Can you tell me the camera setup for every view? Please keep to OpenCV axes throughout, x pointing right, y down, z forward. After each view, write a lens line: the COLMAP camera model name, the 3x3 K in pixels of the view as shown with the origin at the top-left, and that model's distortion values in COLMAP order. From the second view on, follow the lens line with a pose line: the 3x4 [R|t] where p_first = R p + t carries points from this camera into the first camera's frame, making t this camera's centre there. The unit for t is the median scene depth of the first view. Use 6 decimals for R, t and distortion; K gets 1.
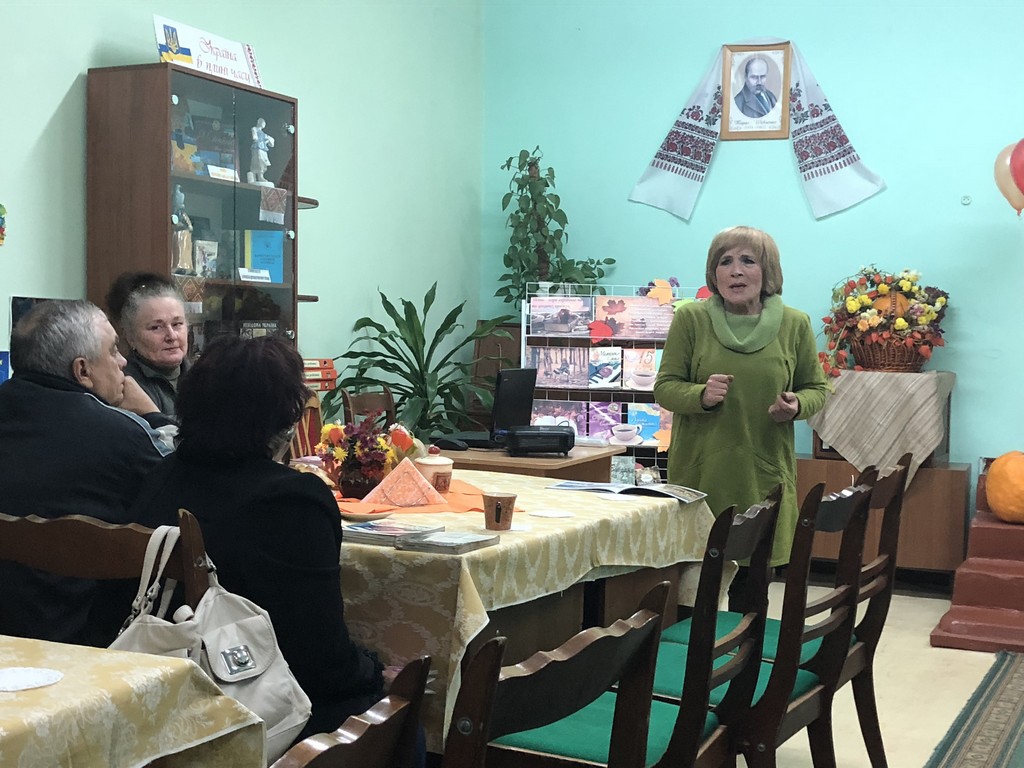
lens RADIAL K [[1463.0, 0, 493.9], [0, 1463.0, 394.5], [0, 0, 1]] dist [0.117847, 0.000000]
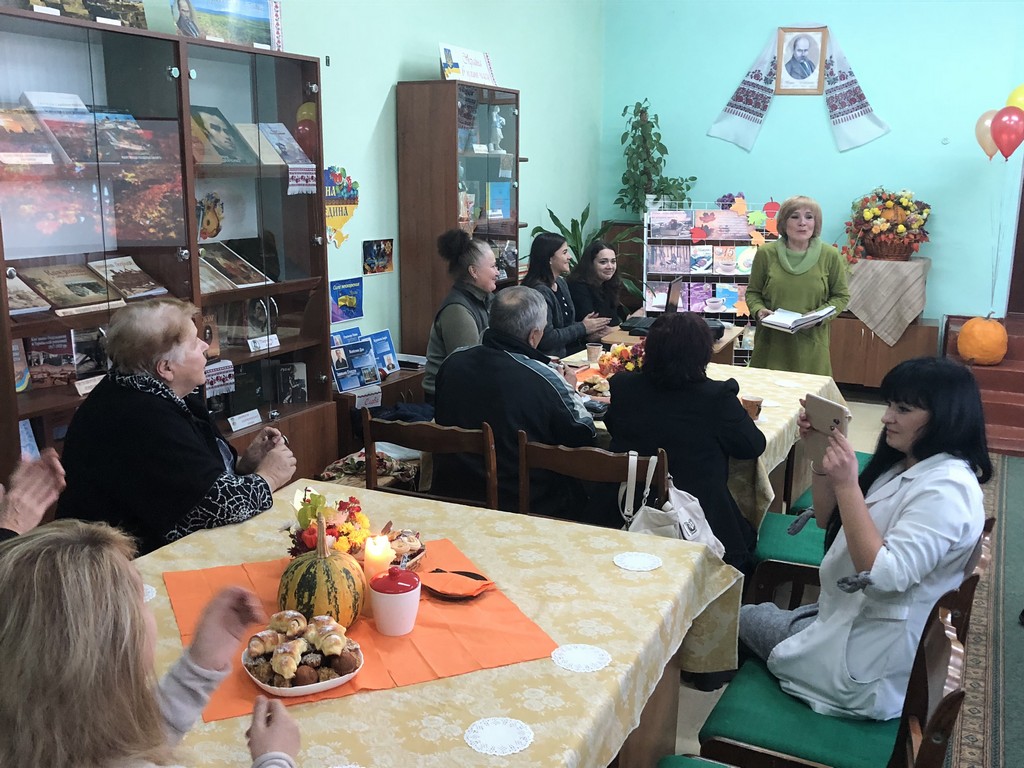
lens RADIAL K [[1061.5, 0, 506.9], [0, 1061.5, 392.9], [0, 0, 1]] dist [0.027085, 0.000000]
pose [[0.999892, -0.011222, 0.009451, -0.132352], [0.009479, 0.985800, 0.167656, -0.066985], [-0.011198, -0.167548, 0.985800, -0.086235]]
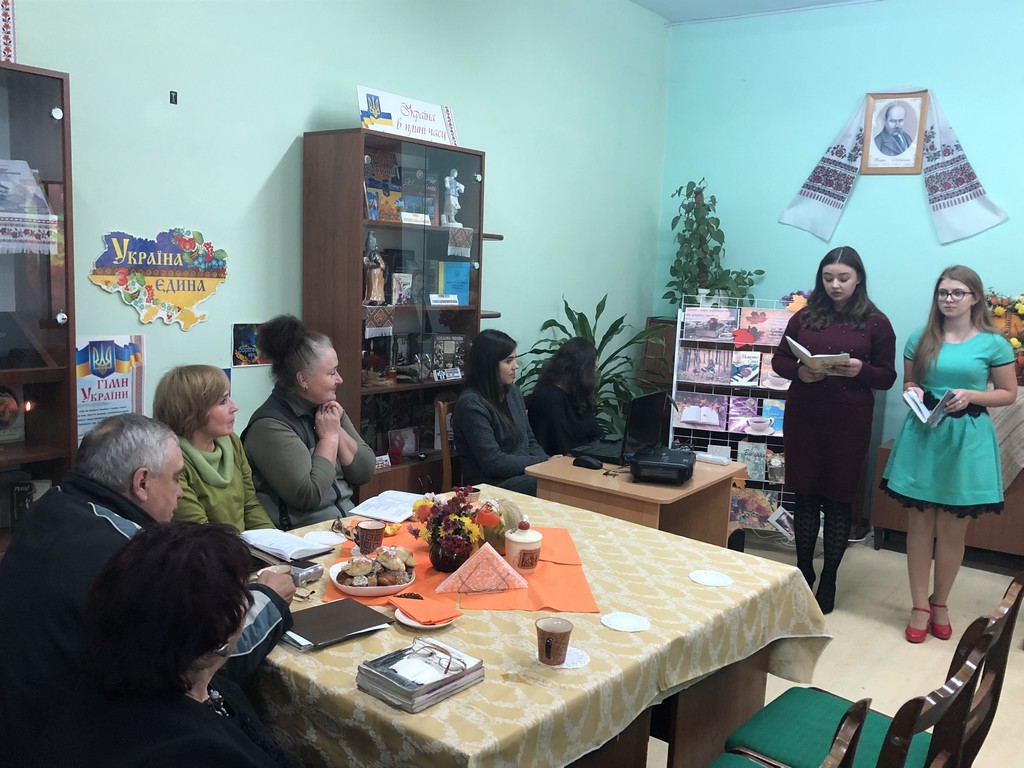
lens RADIAL K [[947.8, 0, 499.2], [0, 947.8, 389.0], [0, 0, 1]] dist [0.018695, 0.000000]
pose [[0.976793, 0.049124, -0.208475, 0.041174], [-0.031446, 0.995688, 0.087278, -0.062796], [0.211864, -0.078696, 0.974126, 0.190728]]
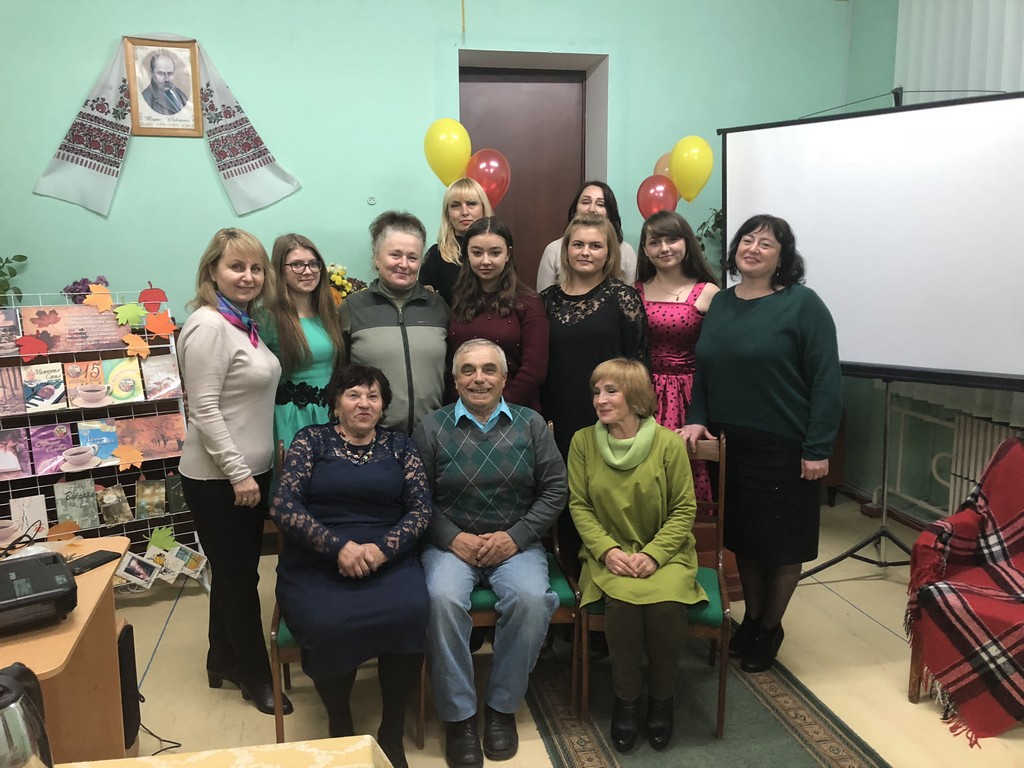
lens RADIAL K [[834.7, 0, 494.2], [0, 834.7, 380.9], [0, 0, 1]] dist [0.010630, 0.010573]
pose [[0.801790, -0.126008, 0.584170, -0.002856], [0.060255, 0.989582, 0.130755, -0.072370], [-0.594560, -0.069639, 0.801030, 0.416564]]
